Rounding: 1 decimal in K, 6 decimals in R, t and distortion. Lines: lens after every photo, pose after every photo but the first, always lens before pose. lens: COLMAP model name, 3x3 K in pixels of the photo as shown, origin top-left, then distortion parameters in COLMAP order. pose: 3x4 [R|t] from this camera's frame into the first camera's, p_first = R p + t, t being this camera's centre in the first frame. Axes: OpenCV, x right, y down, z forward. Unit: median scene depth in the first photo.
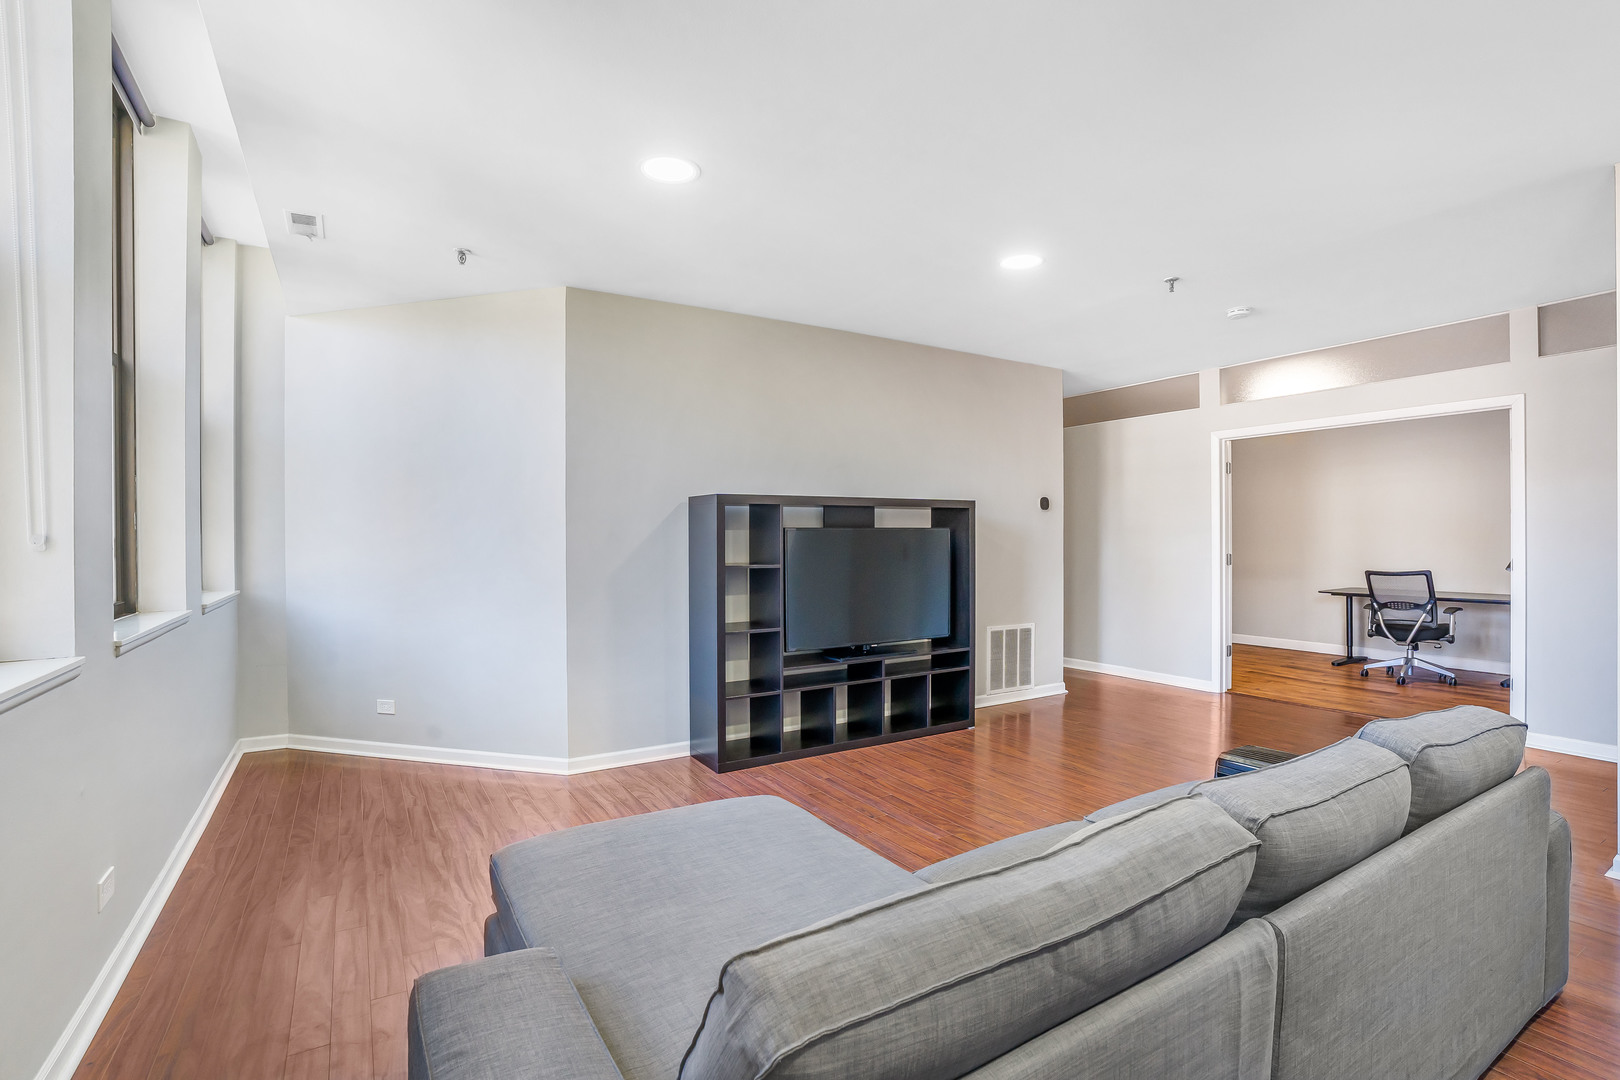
lens RADIAL K [[748.0, 0, 805.8], [0, 748.0, 549.8], [0, 0, 1]] dist [-0.032346, -0.000291]
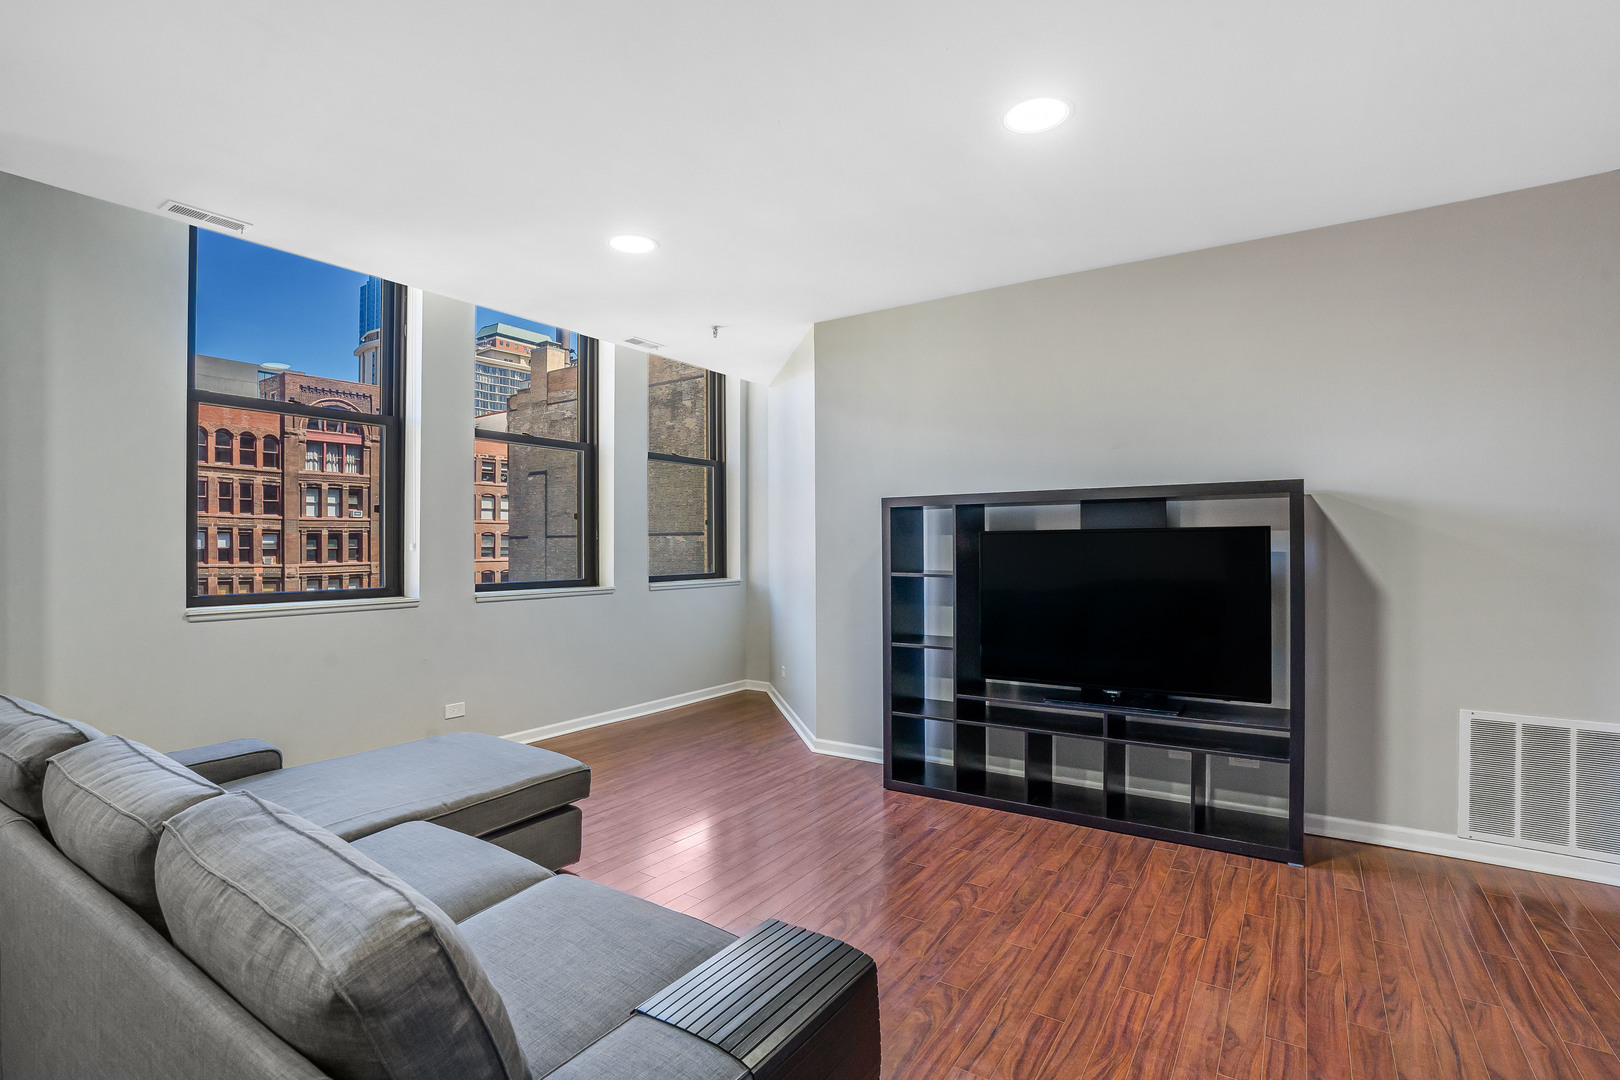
lens RADIAL K [[763.1, 0, 812.0], [0, 763.1, 549.5], [0, 0, 1]] dist [-0.048411, 0.011596]
pose [[0.434388, 0.010616, -0.900663, 0.701853], [-0.010629, 0.999921, 0.006659, -0.013647], [0.900663, 0.006681, 0.434467, 0.475862]]
